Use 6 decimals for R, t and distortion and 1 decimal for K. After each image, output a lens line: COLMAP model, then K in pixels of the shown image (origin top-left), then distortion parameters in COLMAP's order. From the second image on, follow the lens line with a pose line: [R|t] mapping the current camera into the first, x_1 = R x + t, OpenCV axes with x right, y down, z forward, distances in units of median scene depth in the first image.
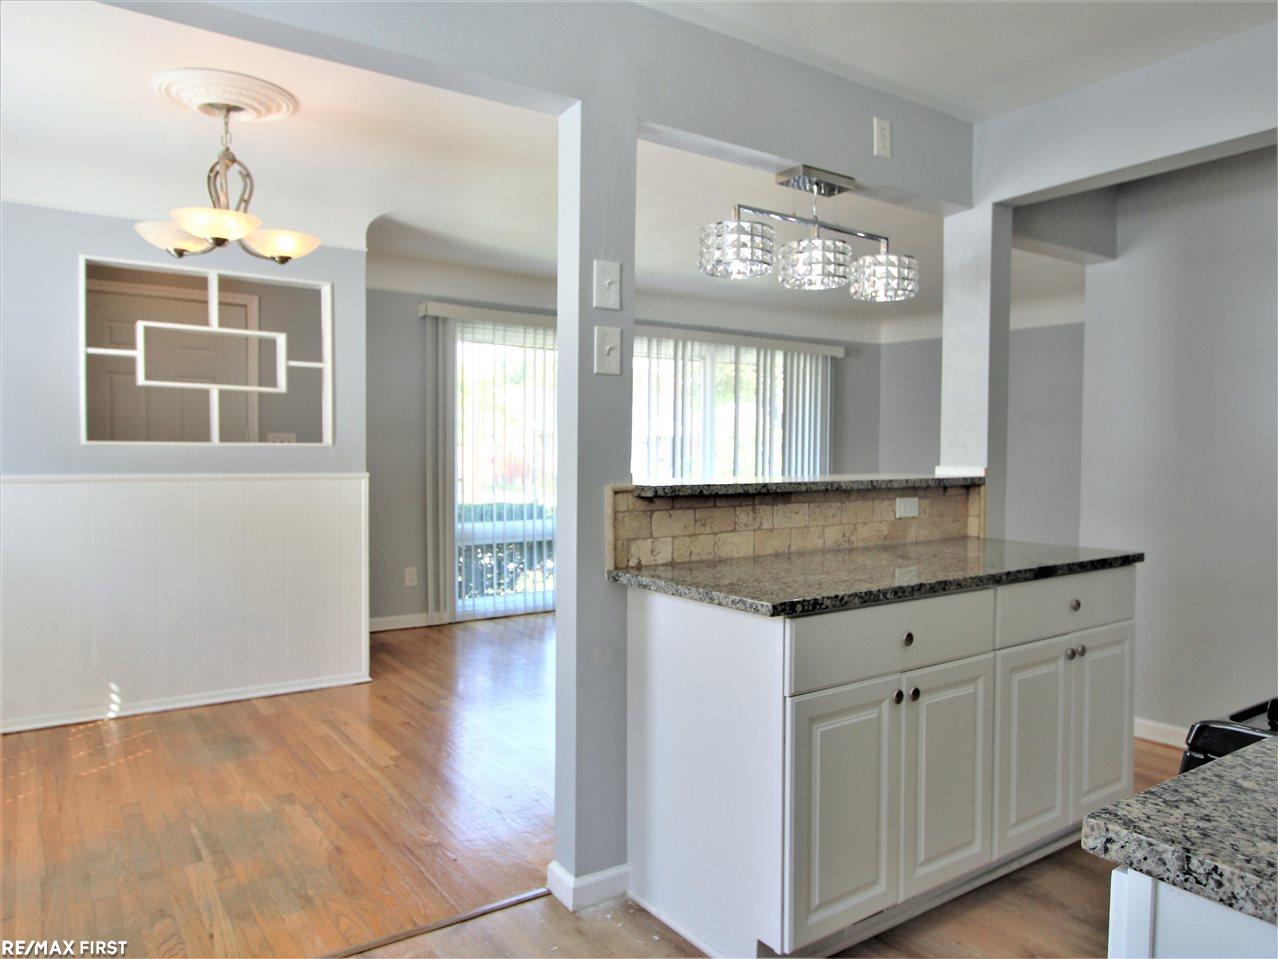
lens RADIAL K [[892.0, 0, 642.8], [0, 892.0, 480.9], [0, 0, 1]] dist [-0.021646, 0.015172]
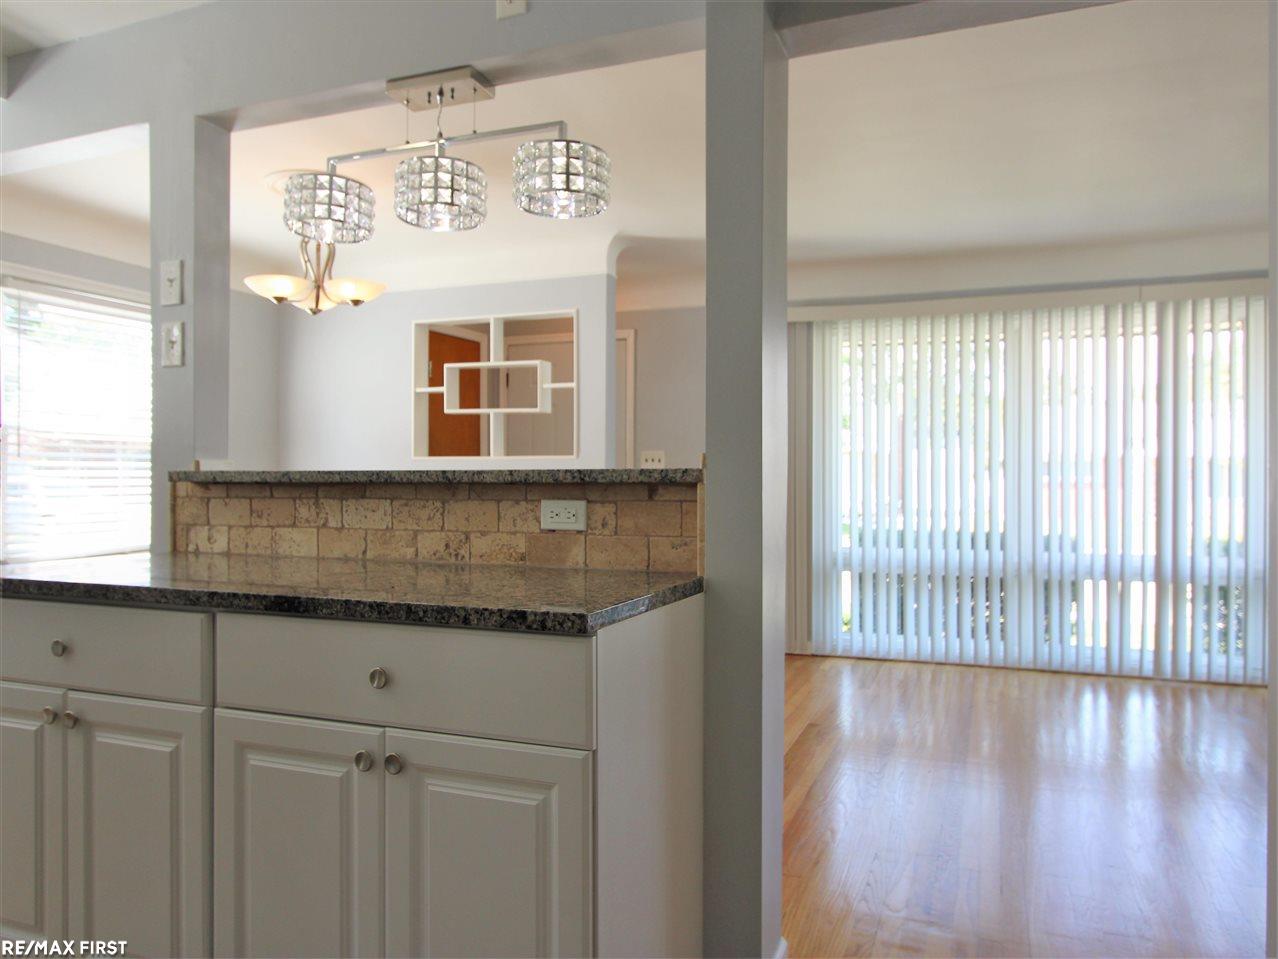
lens RADIAL K [[892.0, 0, 642.8], [0, 892.0, 480.9], [0, 0, 1]] dist [-0.021646, 0.015172]
pose [[0.541736, -0.003909, -0.840540, 1.011806], [-0.031787, 0.999179, -0.025133, 0.022015], [0.839948, 0.040334, 0.541167, 0.794806]]
